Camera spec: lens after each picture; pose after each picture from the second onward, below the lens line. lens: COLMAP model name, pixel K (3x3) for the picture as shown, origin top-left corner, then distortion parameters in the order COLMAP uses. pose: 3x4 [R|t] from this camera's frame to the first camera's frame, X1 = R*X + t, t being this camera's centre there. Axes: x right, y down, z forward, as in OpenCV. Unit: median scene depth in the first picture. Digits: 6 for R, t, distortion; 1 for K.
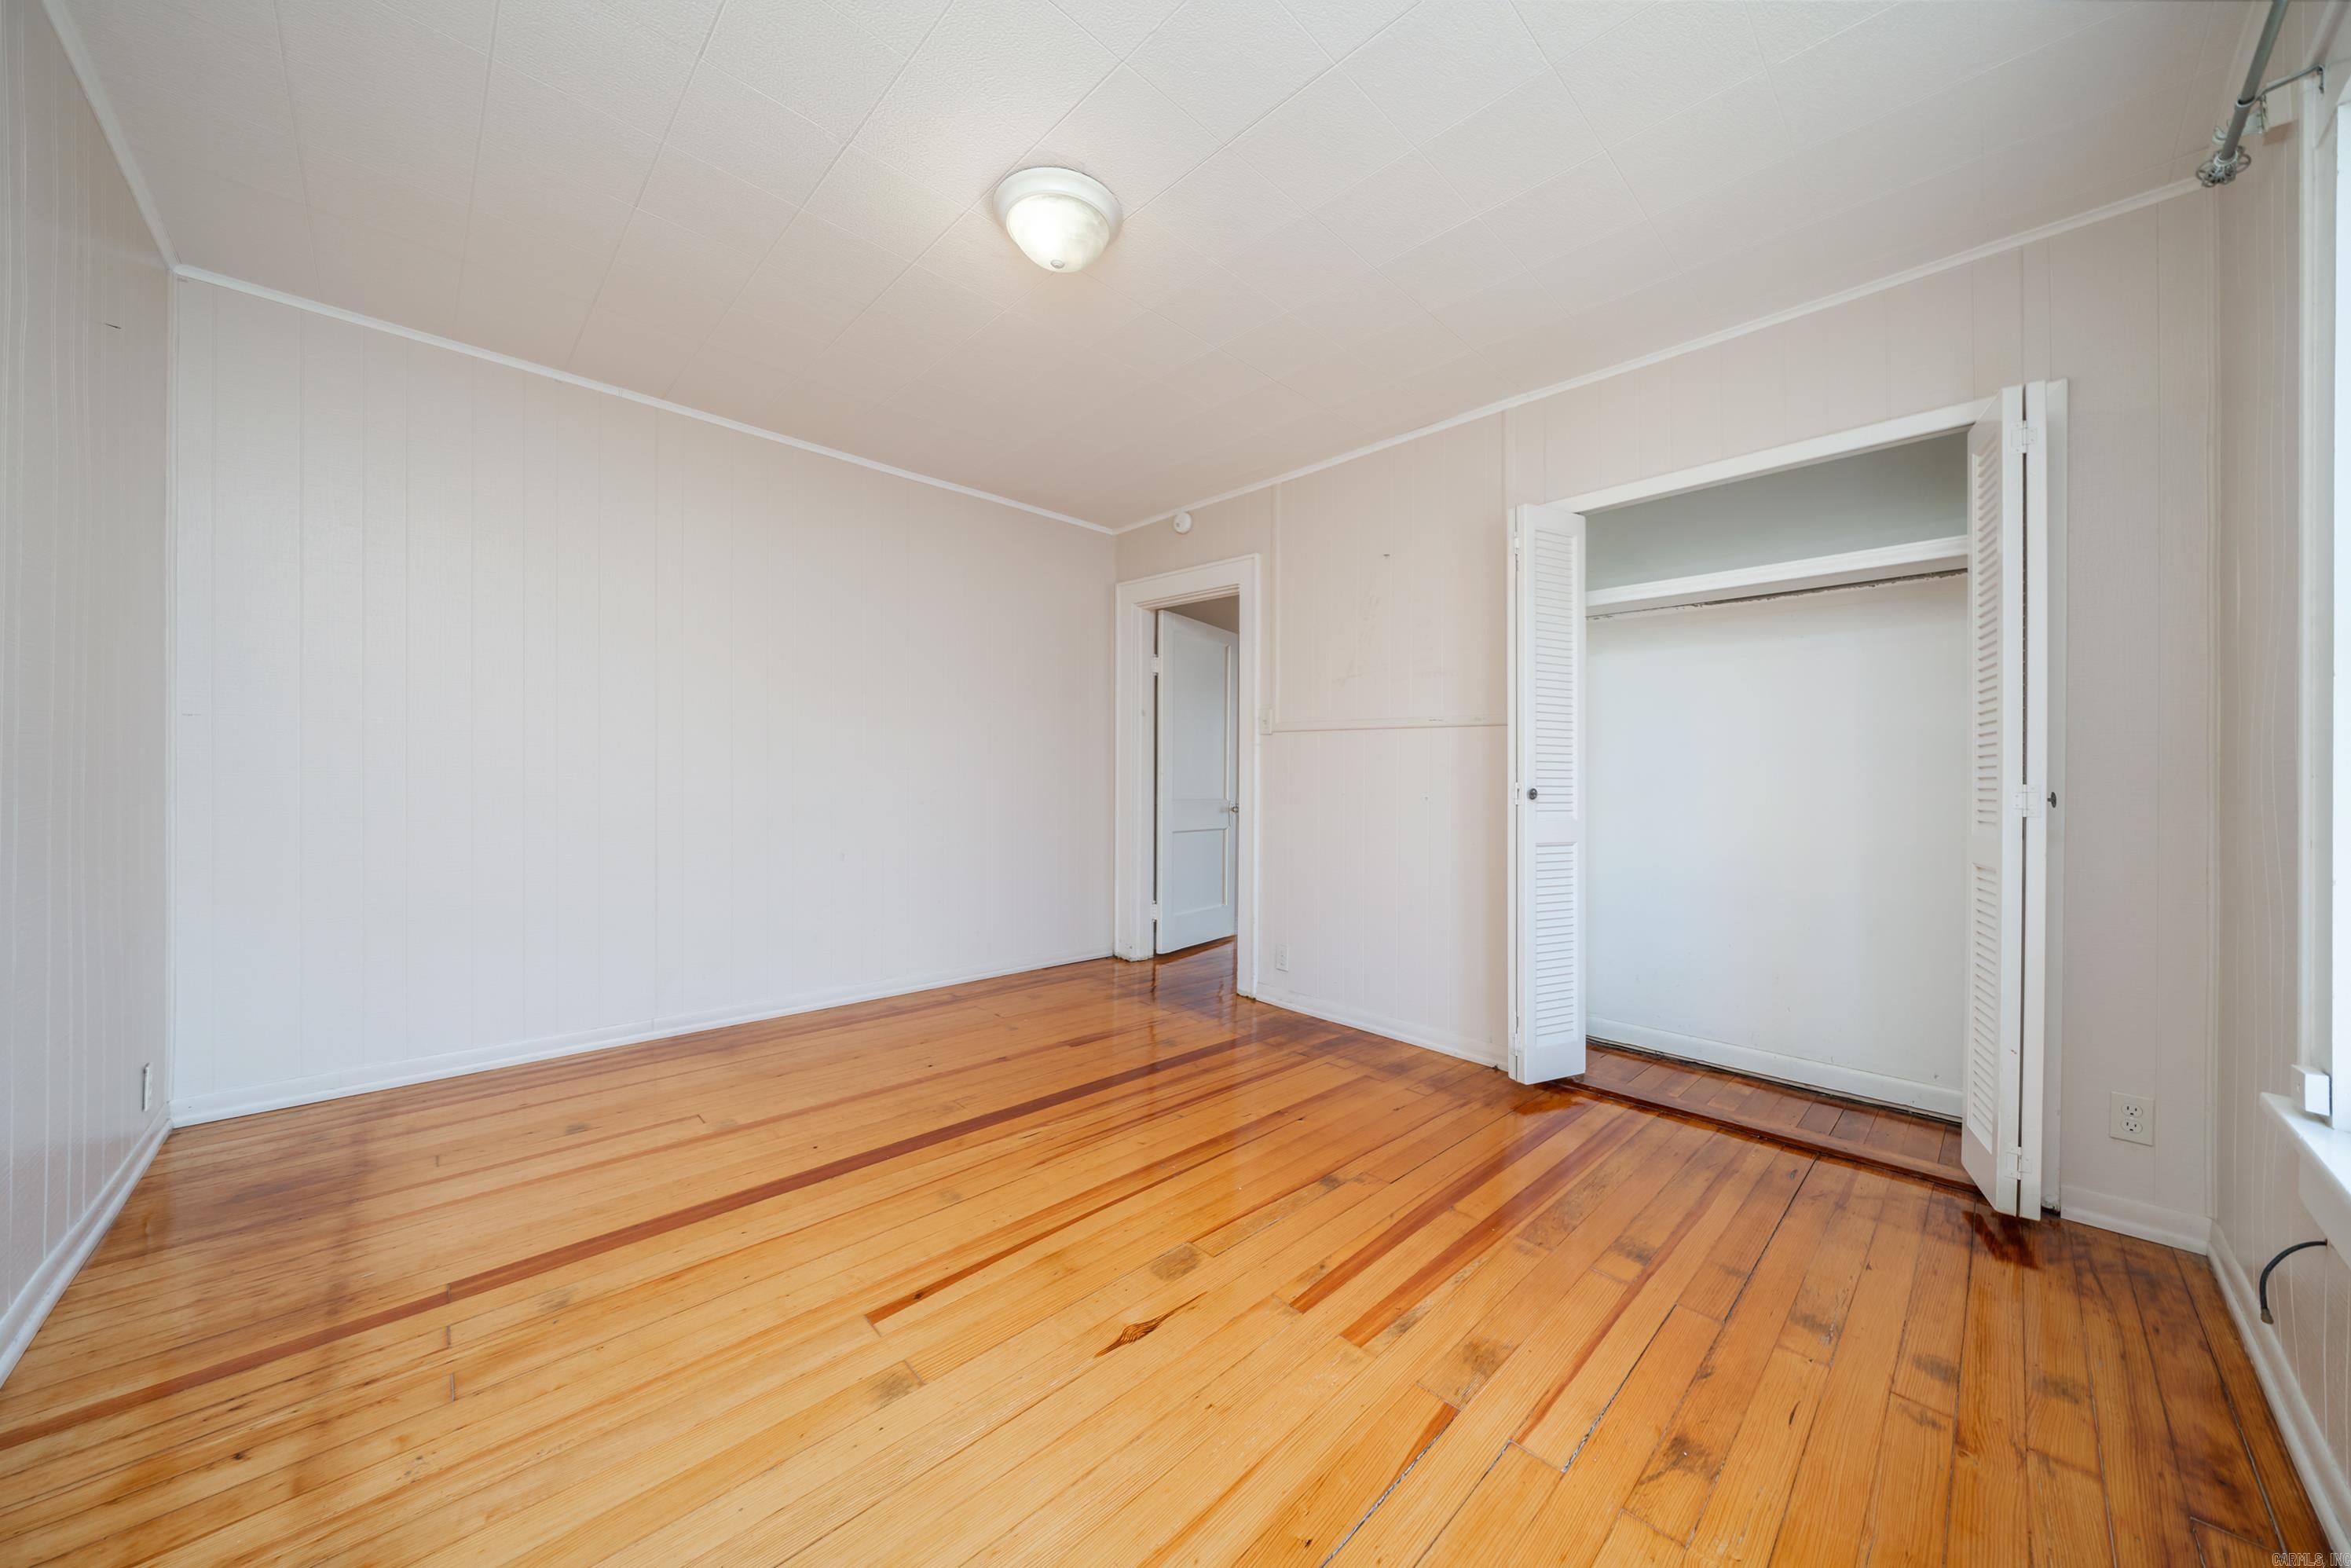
lens RADIAL K [[813.9, 0, 1169.5], [0, 813.9, 790.1], [0, 0, 1]] dist [-0.001664, -0.000480]
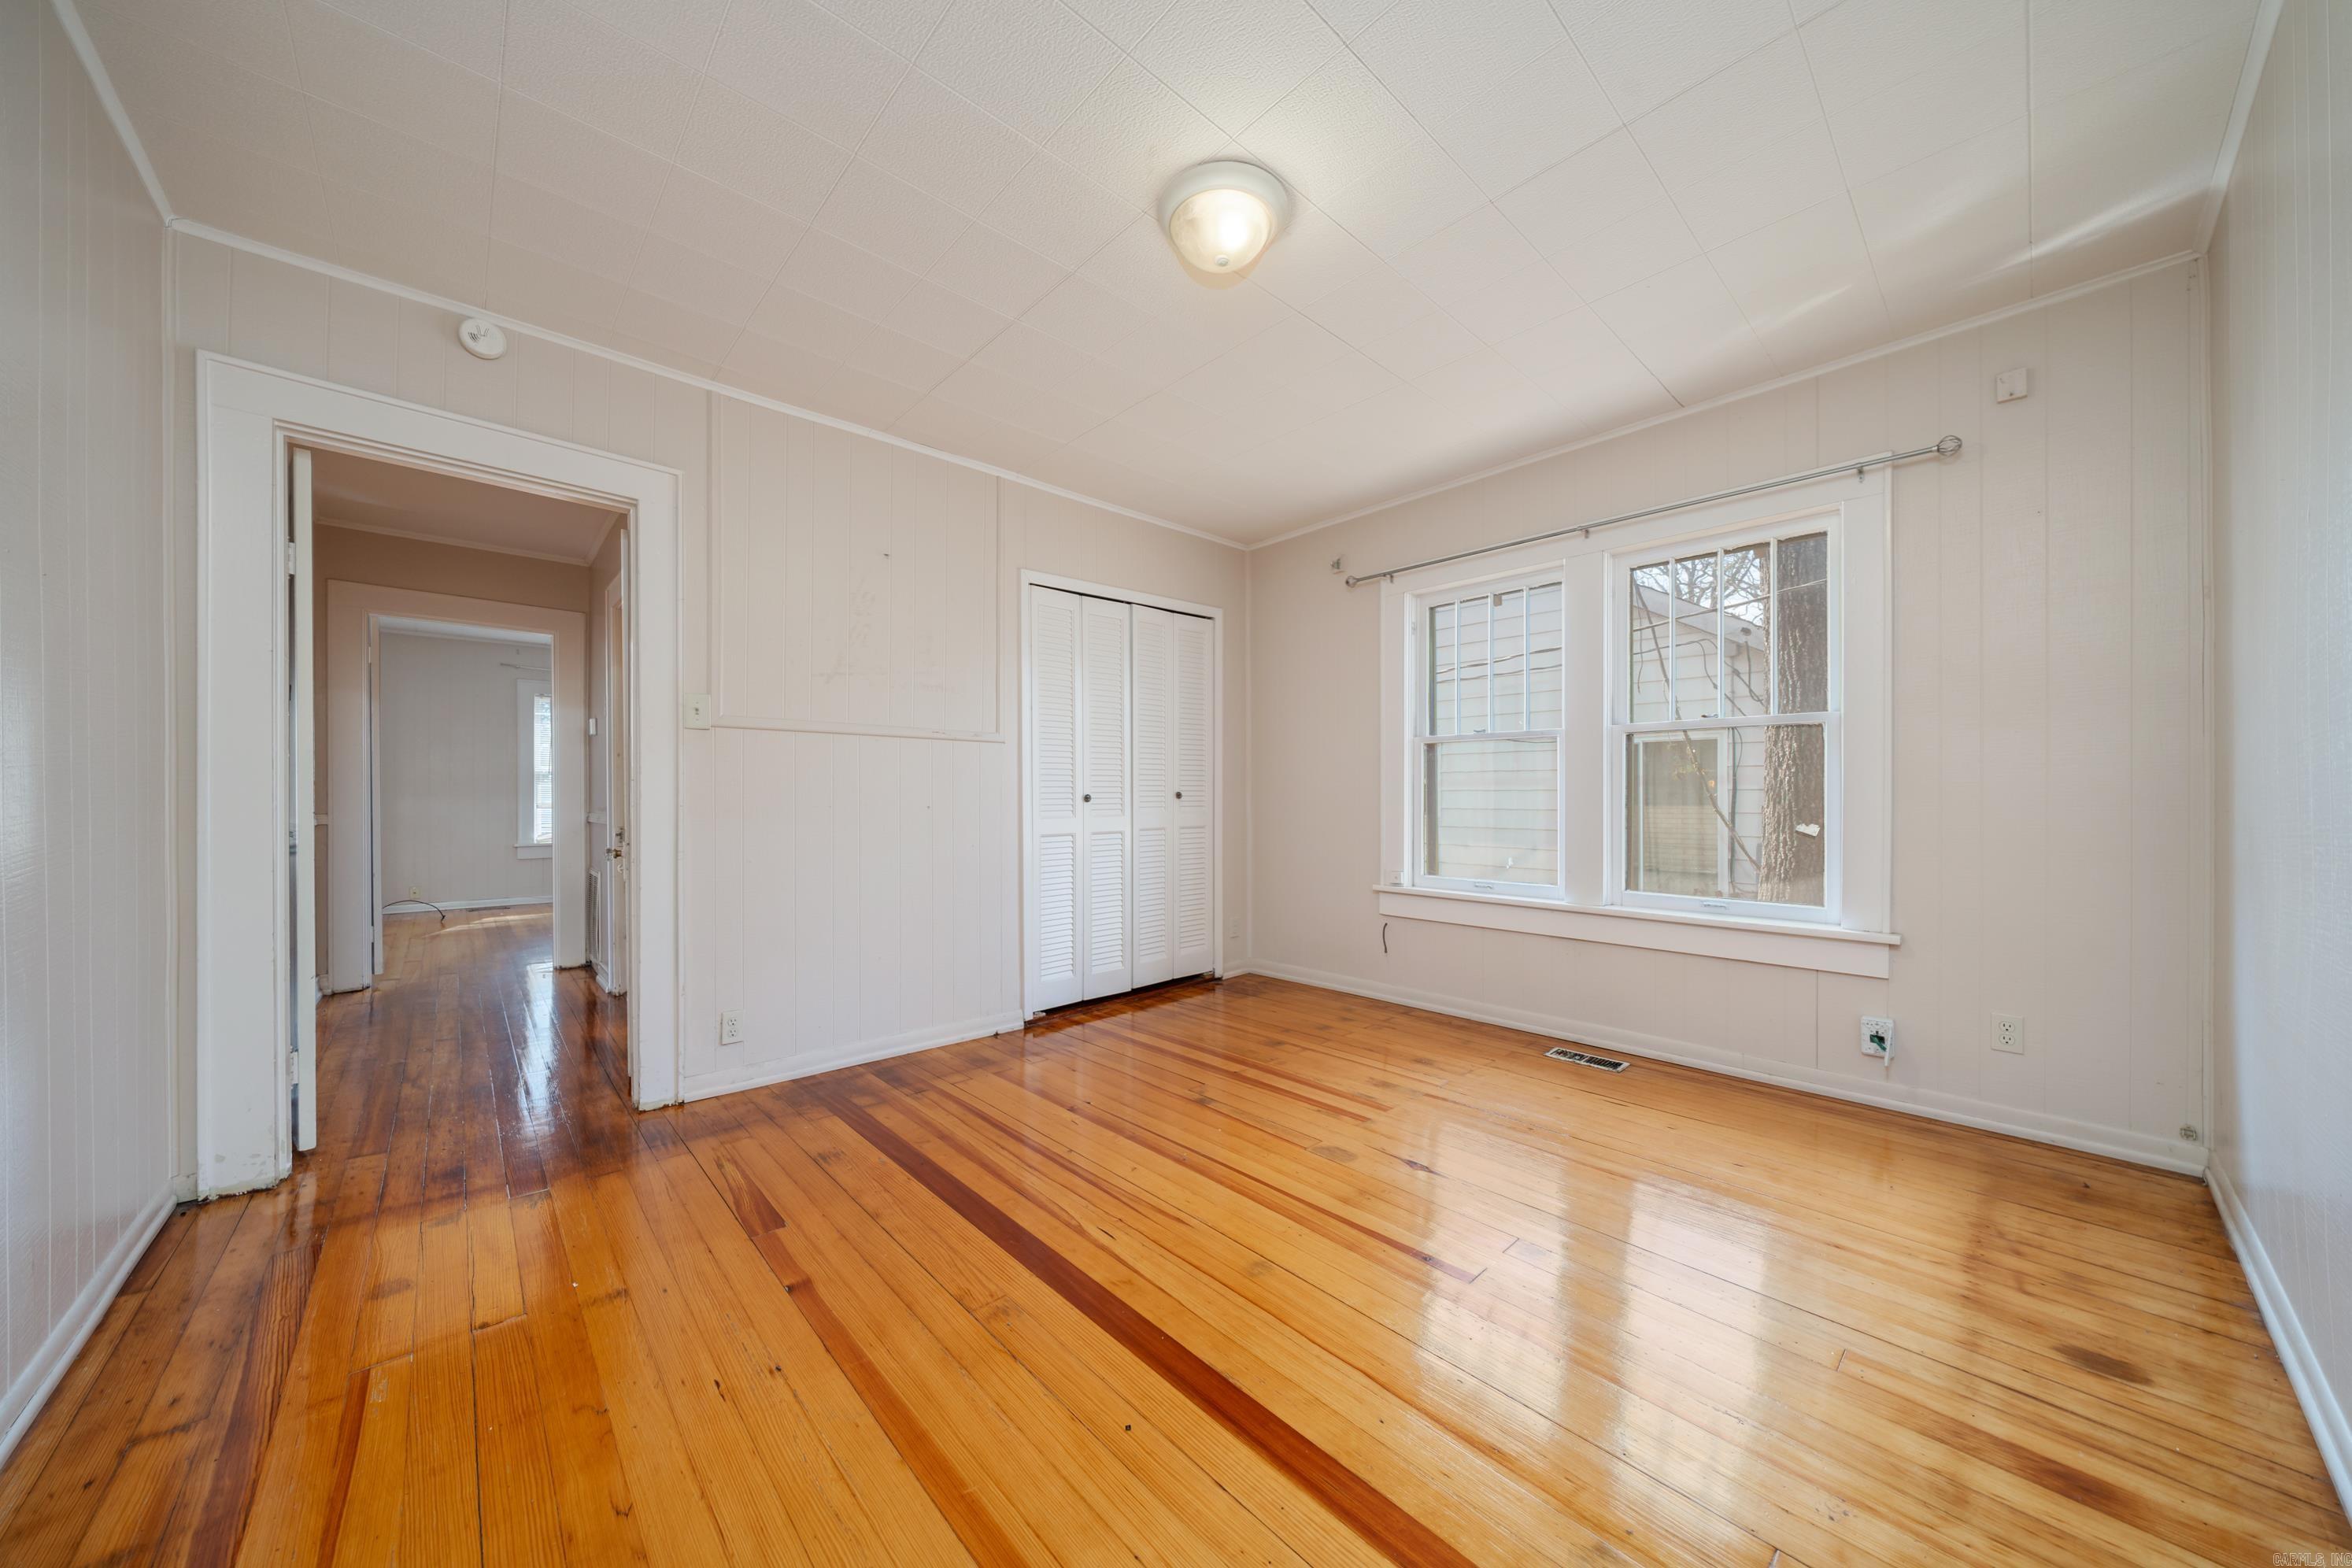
lens RADIAL K [[814.2, 0, 1190.5], [0, 814.2, 793.4], [0, 0, 1]] dist [-0.001664, -0.000480]
pose [[-0.002238, -0.016823, 0.999856, -0.890158], [0.016266, 0.999726, 0.016857, -0.023597], [-0.999865, 0.016301, -0.001964, 0.832653]]
